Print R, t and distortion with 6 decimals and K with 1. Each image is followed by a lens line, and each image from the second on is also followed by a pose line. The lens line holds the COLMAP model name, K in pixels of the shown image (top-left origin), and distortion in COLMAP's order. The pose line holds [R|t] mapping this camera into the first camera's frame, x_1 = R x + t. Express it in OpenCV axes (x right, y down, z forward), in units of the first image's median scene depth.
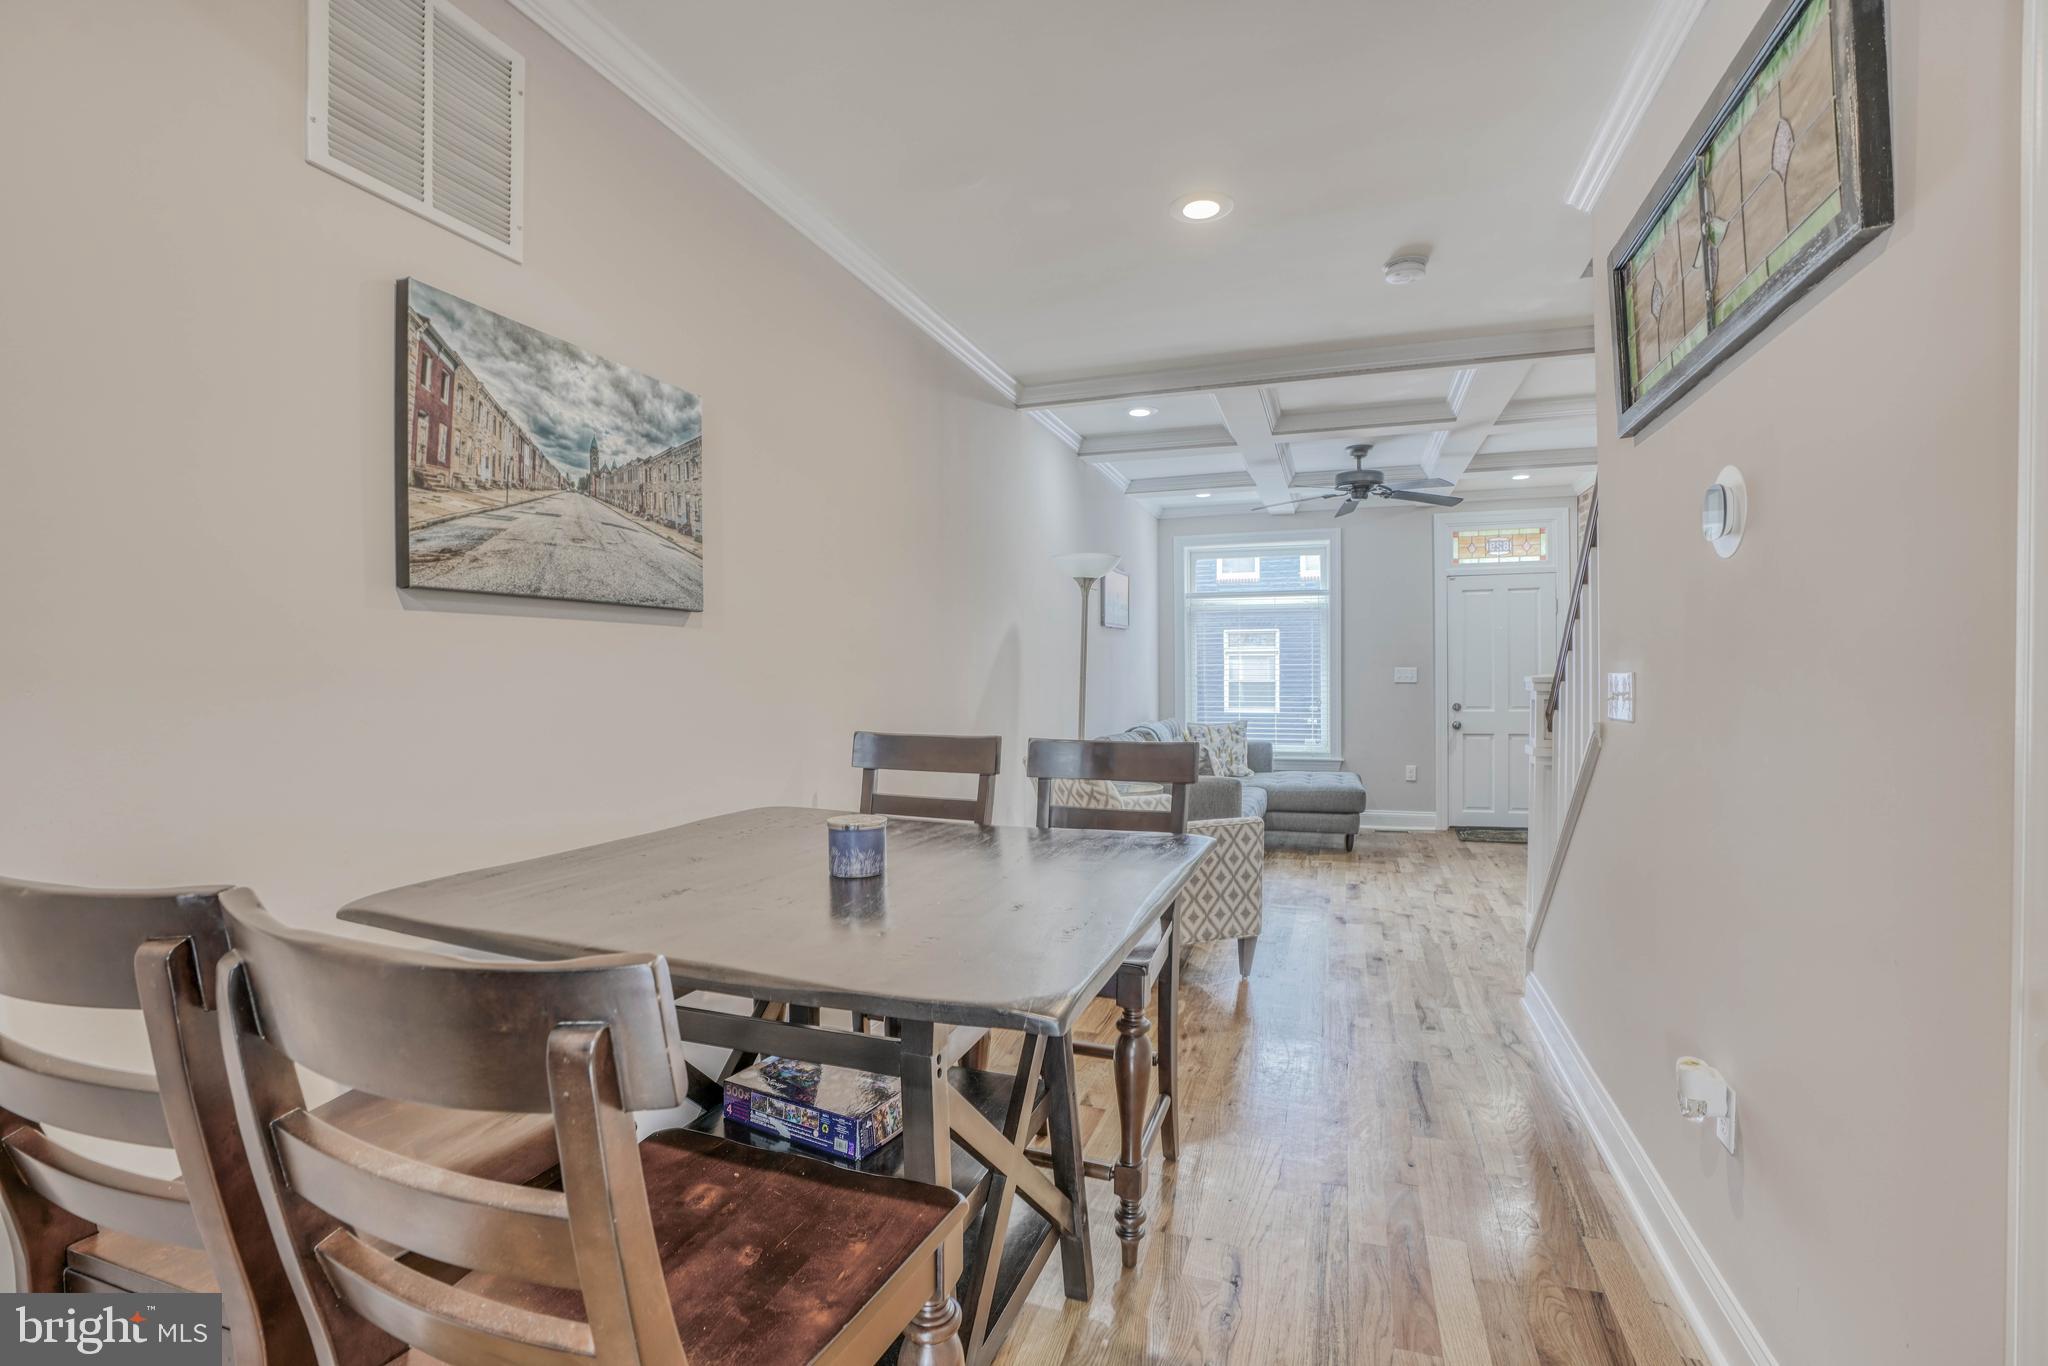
lens RADIAL K [[981.5, 0, 1029.3], [0, 981.5, 678.0], [0, 0, 1]] dist [-0.037000, 0.000148]
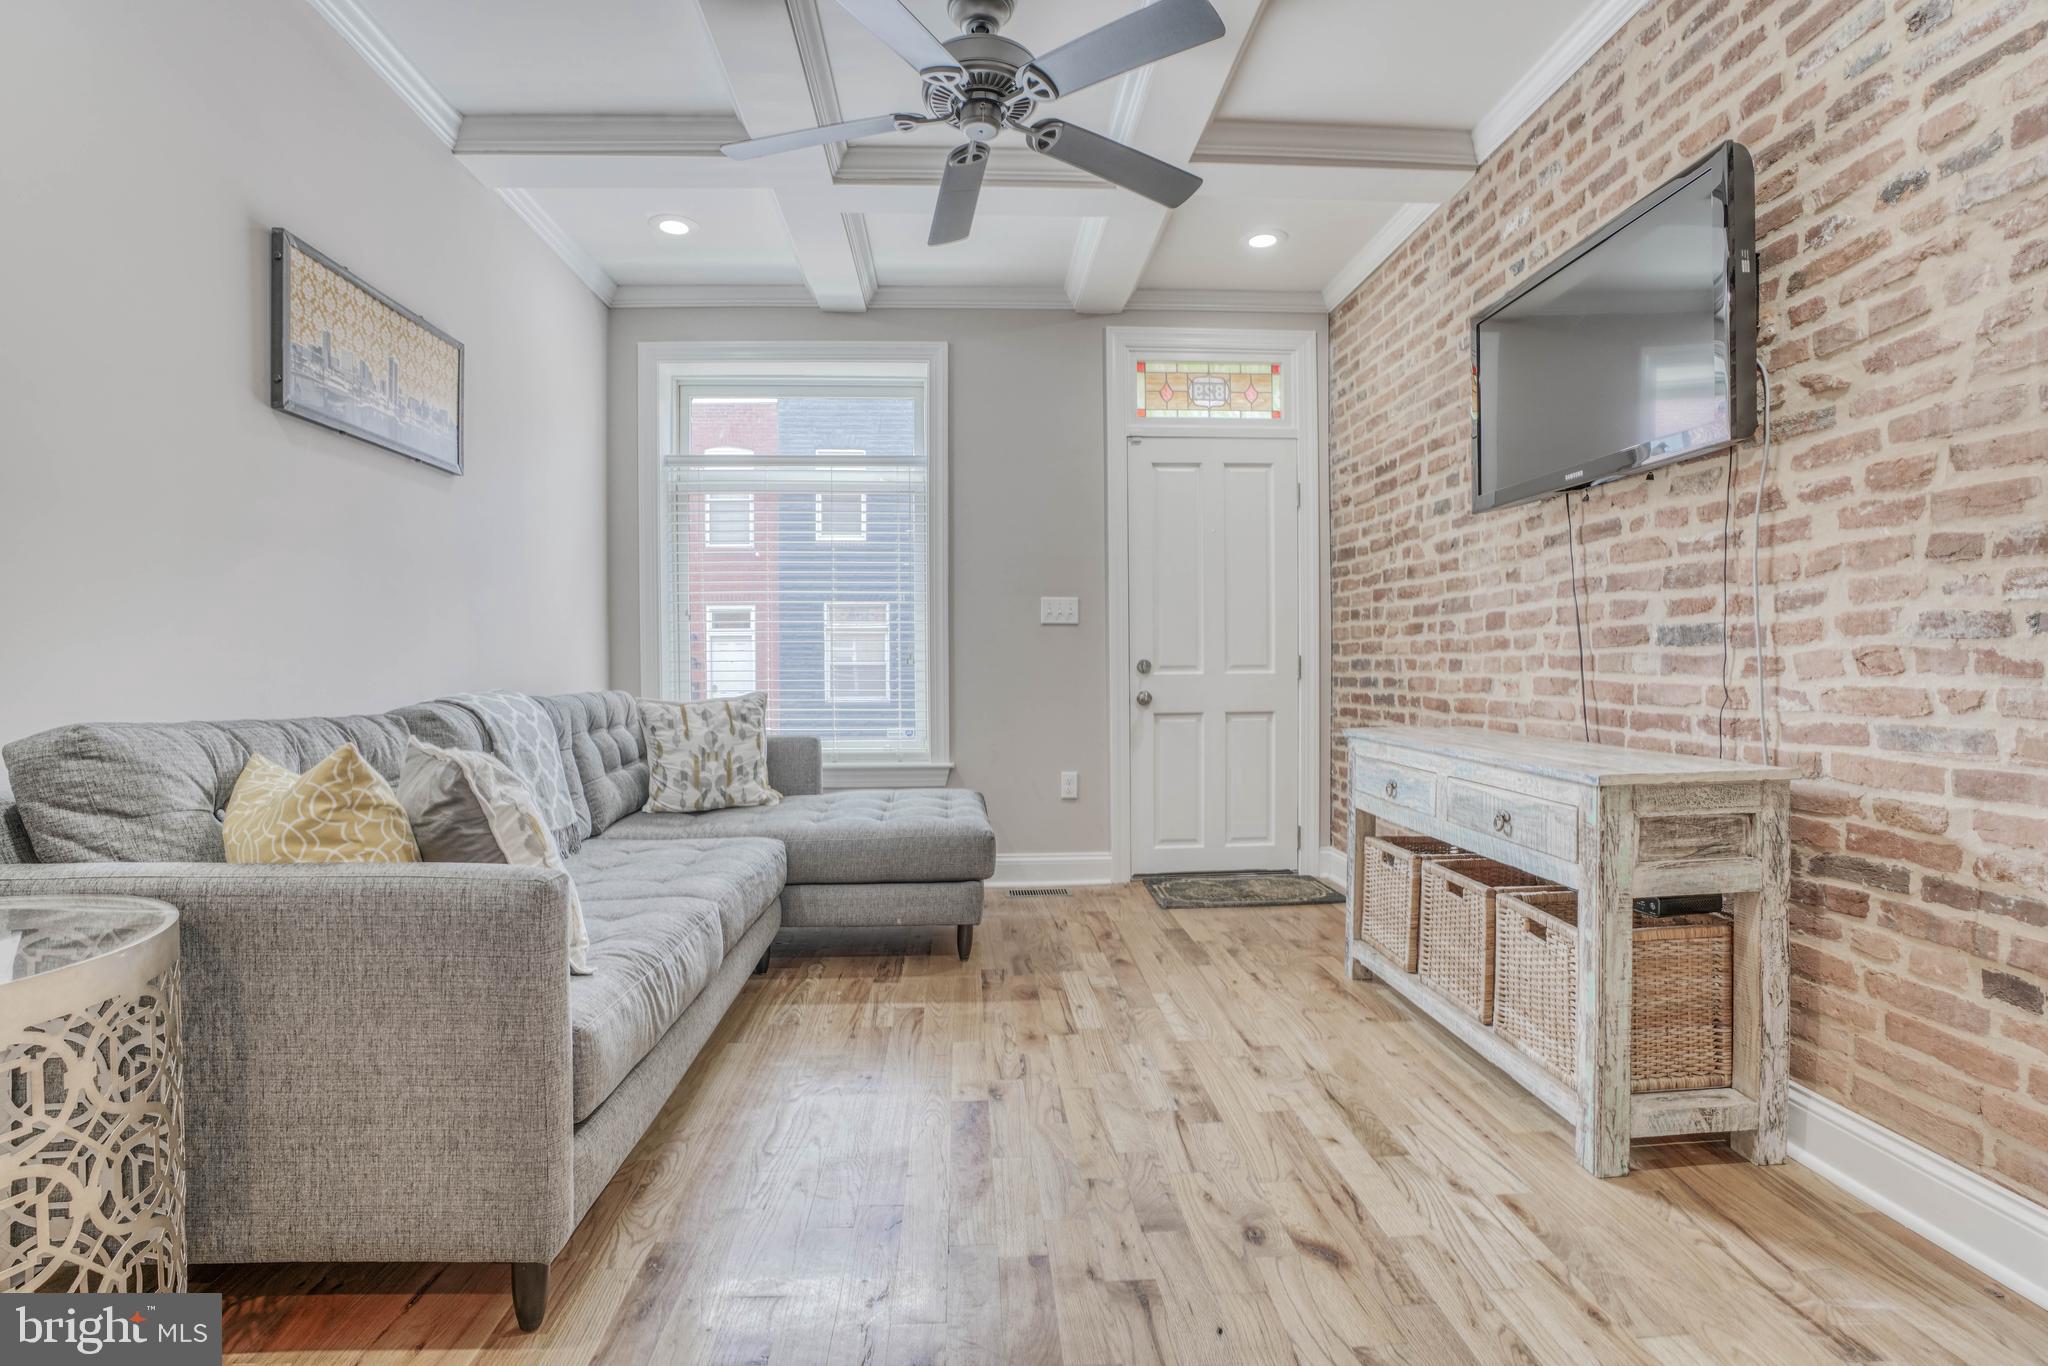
lens RADIAL K [[949.1, 0, 1012.0], [0, 949.1, 689.7], [0, 0, 1]] dist [-0.082101, 0.035144]
pose [[0.936556, -0.009340, 0.350392, 0.173140], [0.004617, 0.999887, 0.014311, 0.035752], [-0.350487, -0.011785, 0.936494, 0.513145]]
